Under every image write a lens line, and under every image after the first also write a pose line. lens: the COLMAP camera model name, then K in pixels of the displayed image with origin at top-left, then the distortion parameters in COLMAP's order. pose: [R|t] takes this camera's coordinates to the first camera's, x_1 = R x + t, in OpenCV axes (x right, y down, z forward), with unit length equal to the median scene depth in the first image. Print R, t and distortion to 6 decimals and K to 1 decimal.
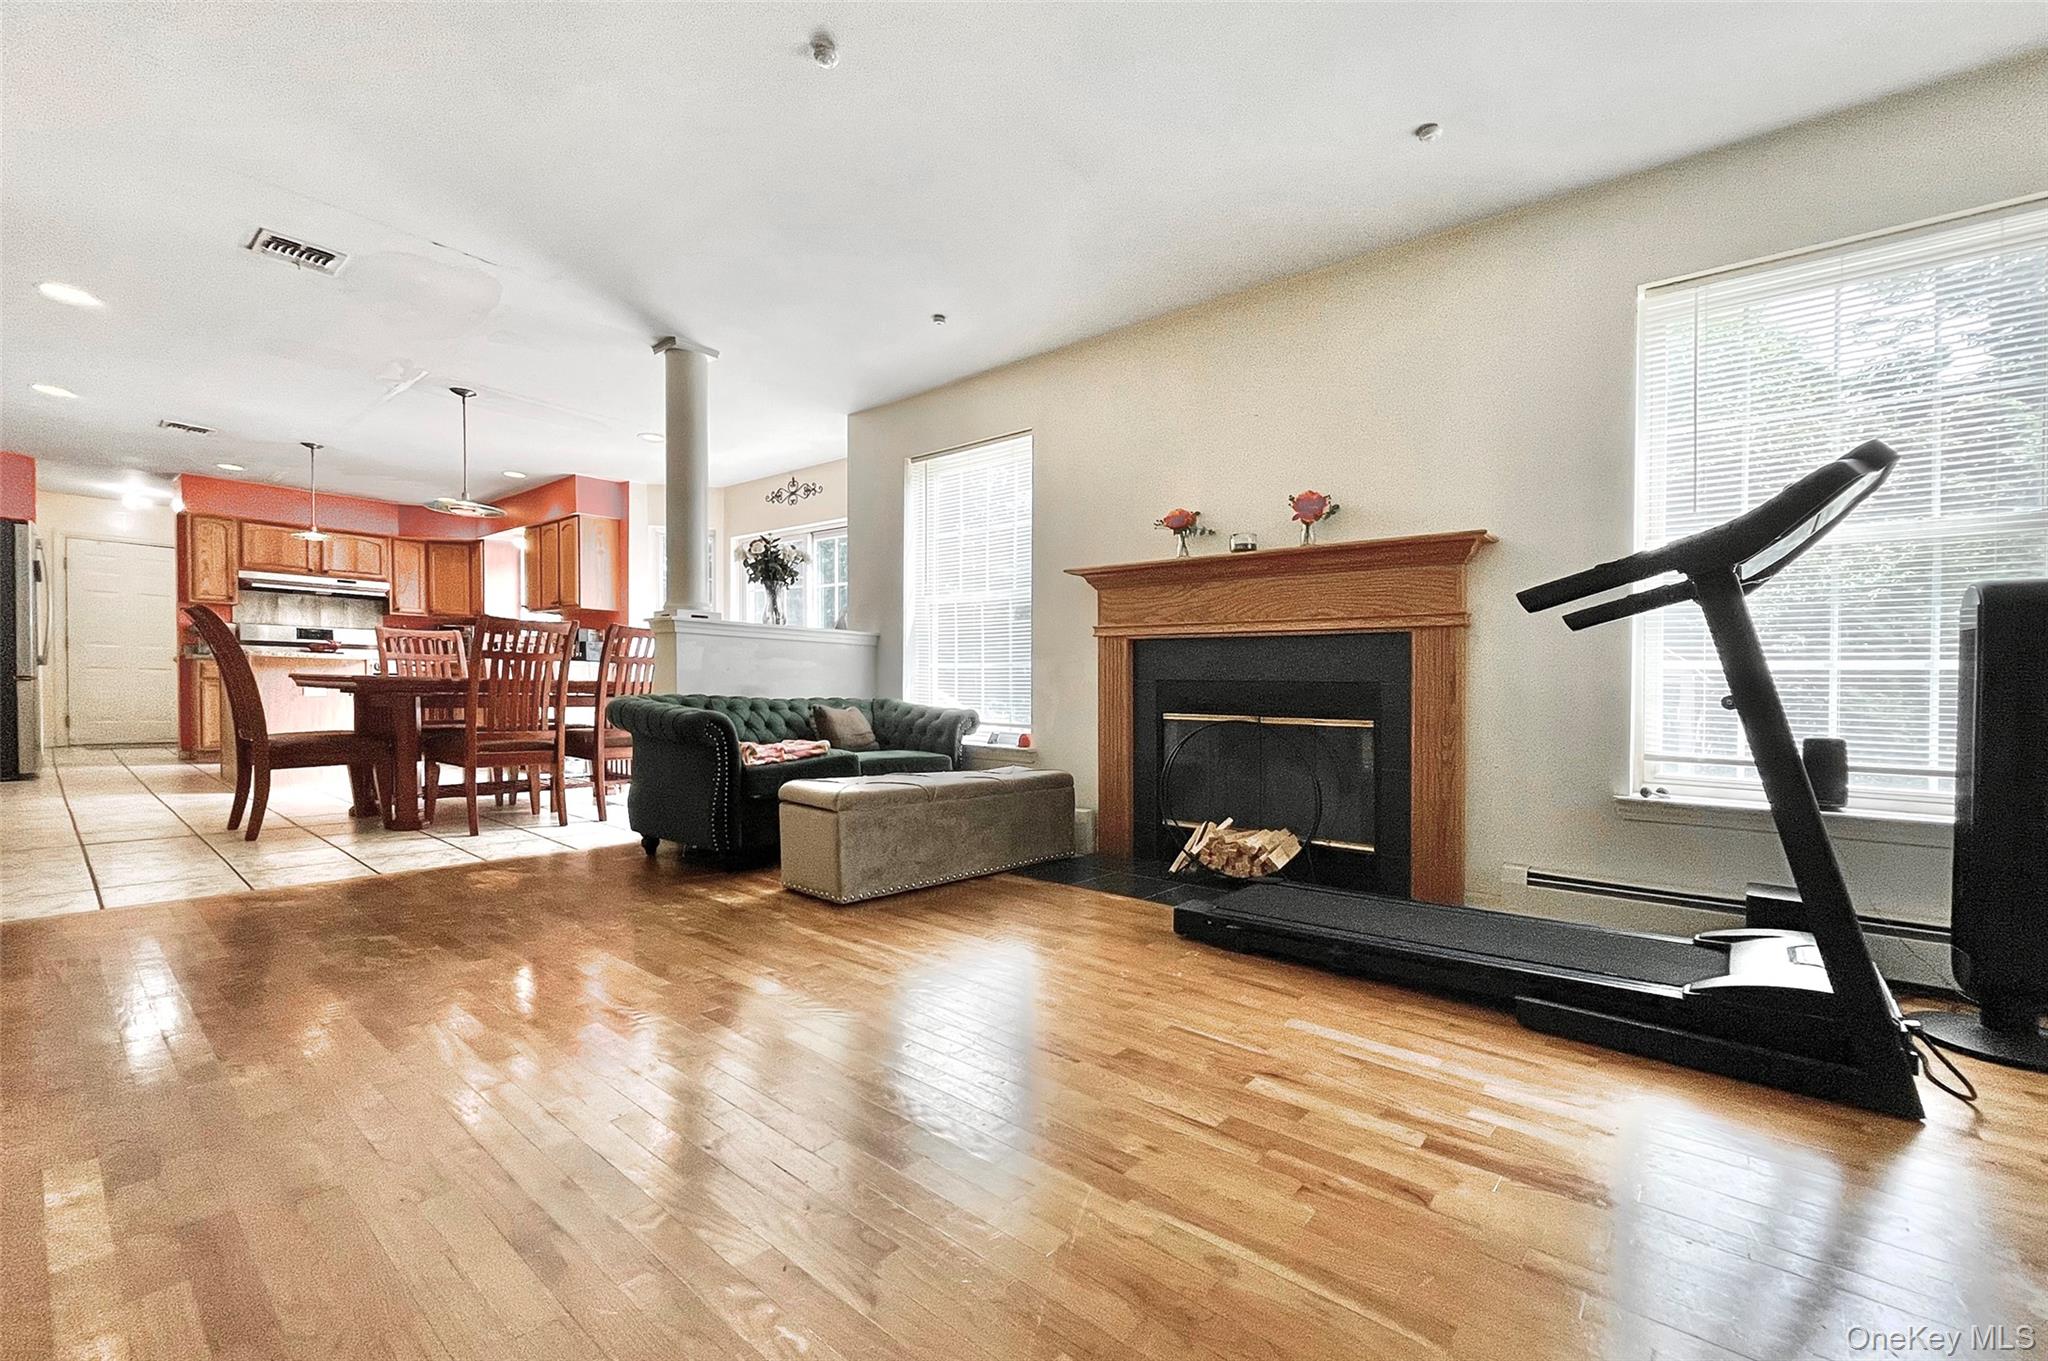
lens RADIAL K [[835.8, 0, 1083.0], [0, 835.8, 775.9], [0, 0, 1]] dist [0.000170, -0.000184]
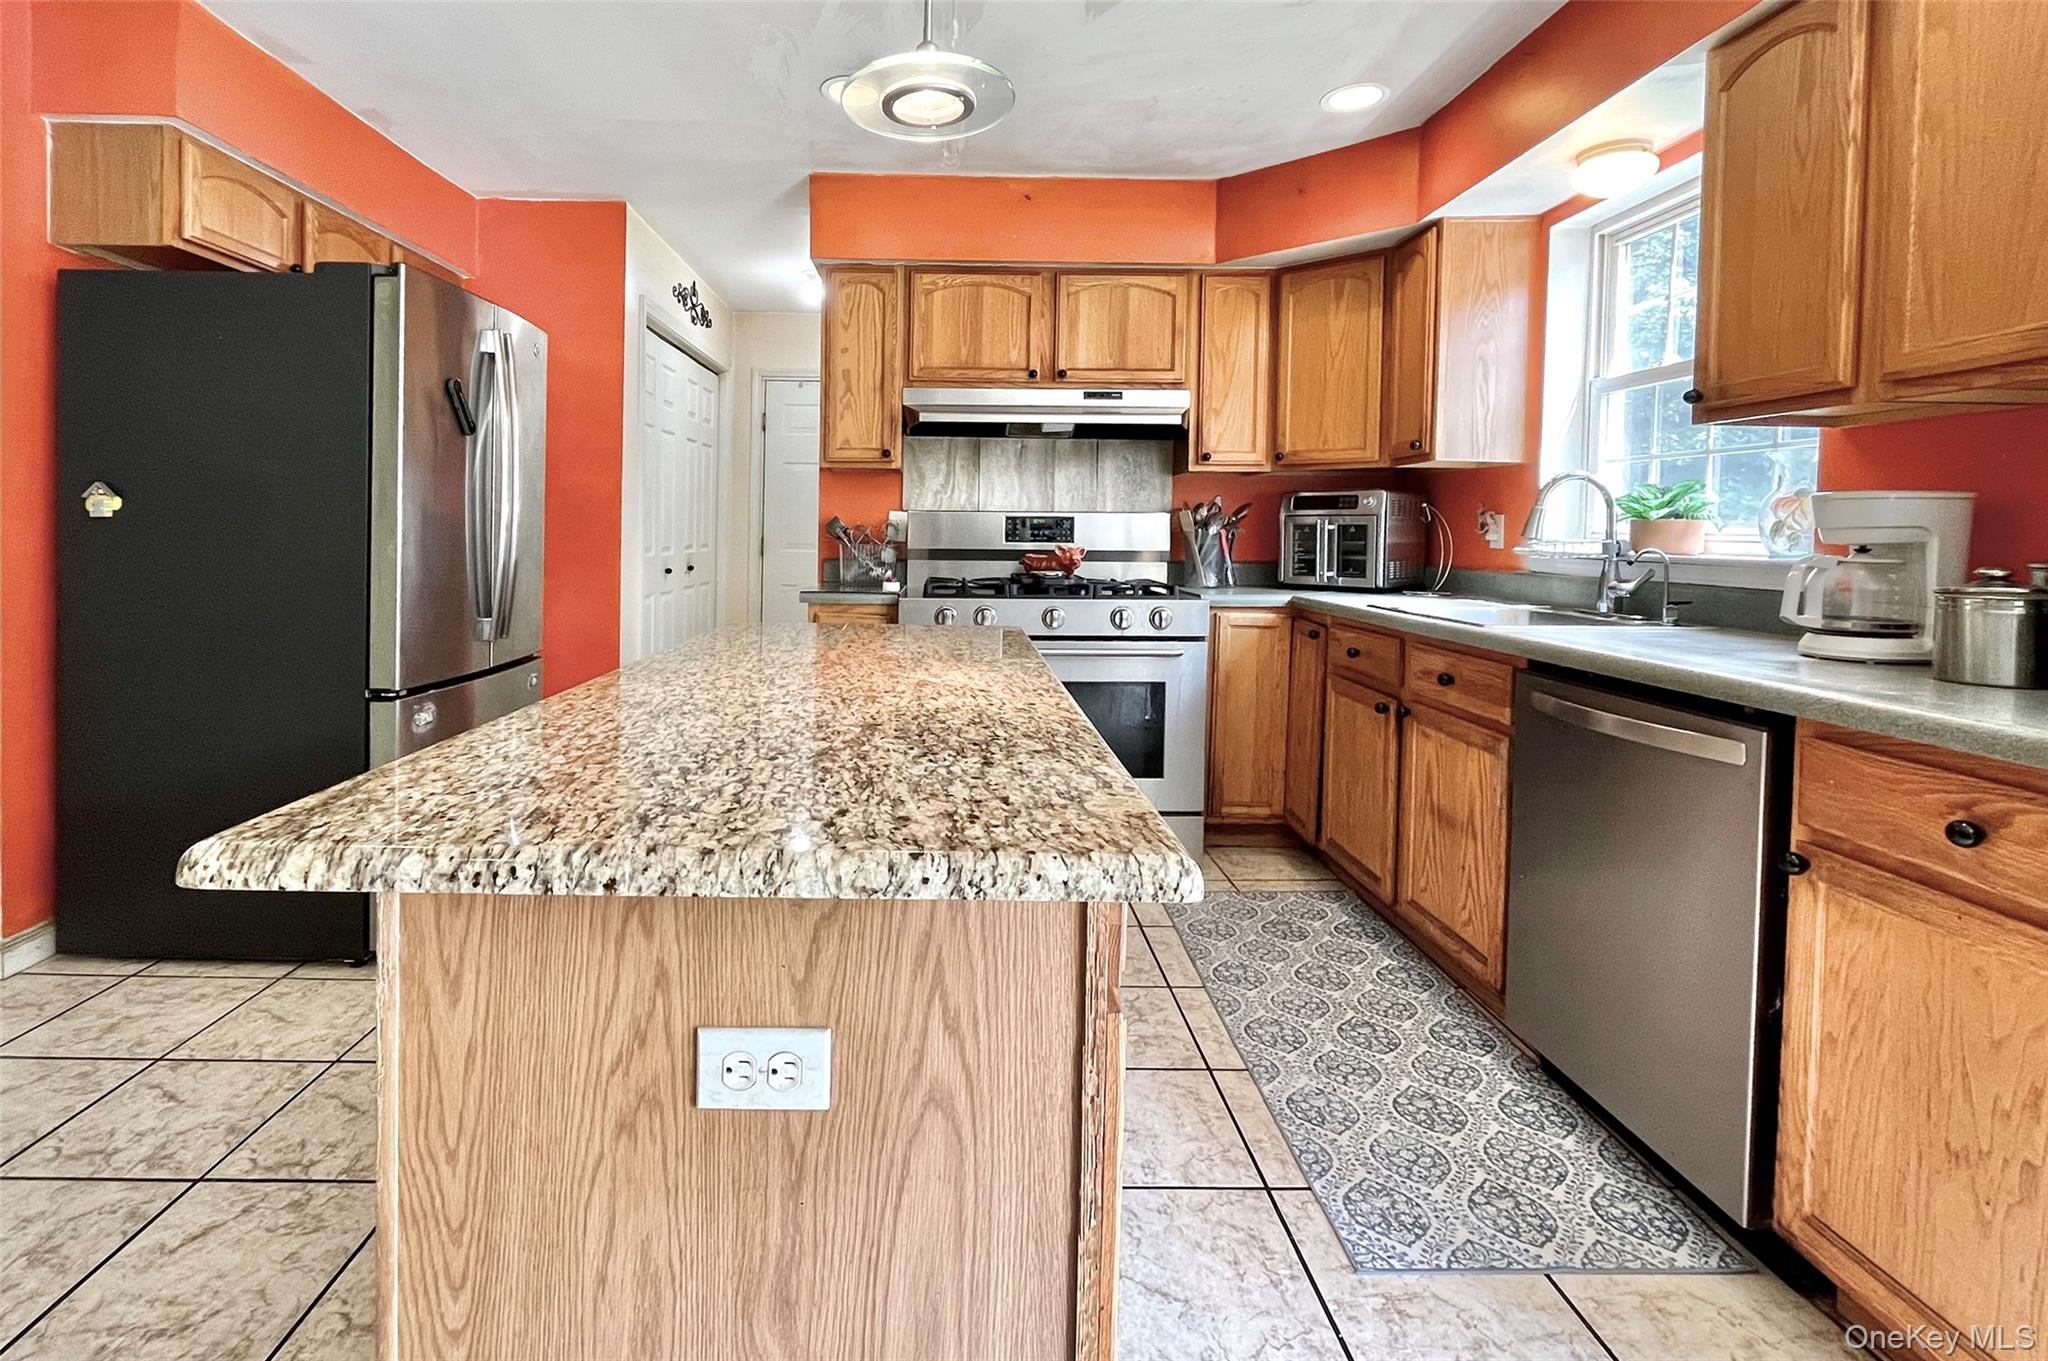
lens RADIAL K [[956.5, 0, 974.0], [0, 956.5, 571.2], [0, 0, 1]] dist [-0.003098, -0.000106]
pose [[0.626024, 0.029249, -0.779255, -0.917863], [-0.080167, 0.996416, -0.027003, -0.216023], [0.775672, 0.079375, 0.626125, 1.102320]]
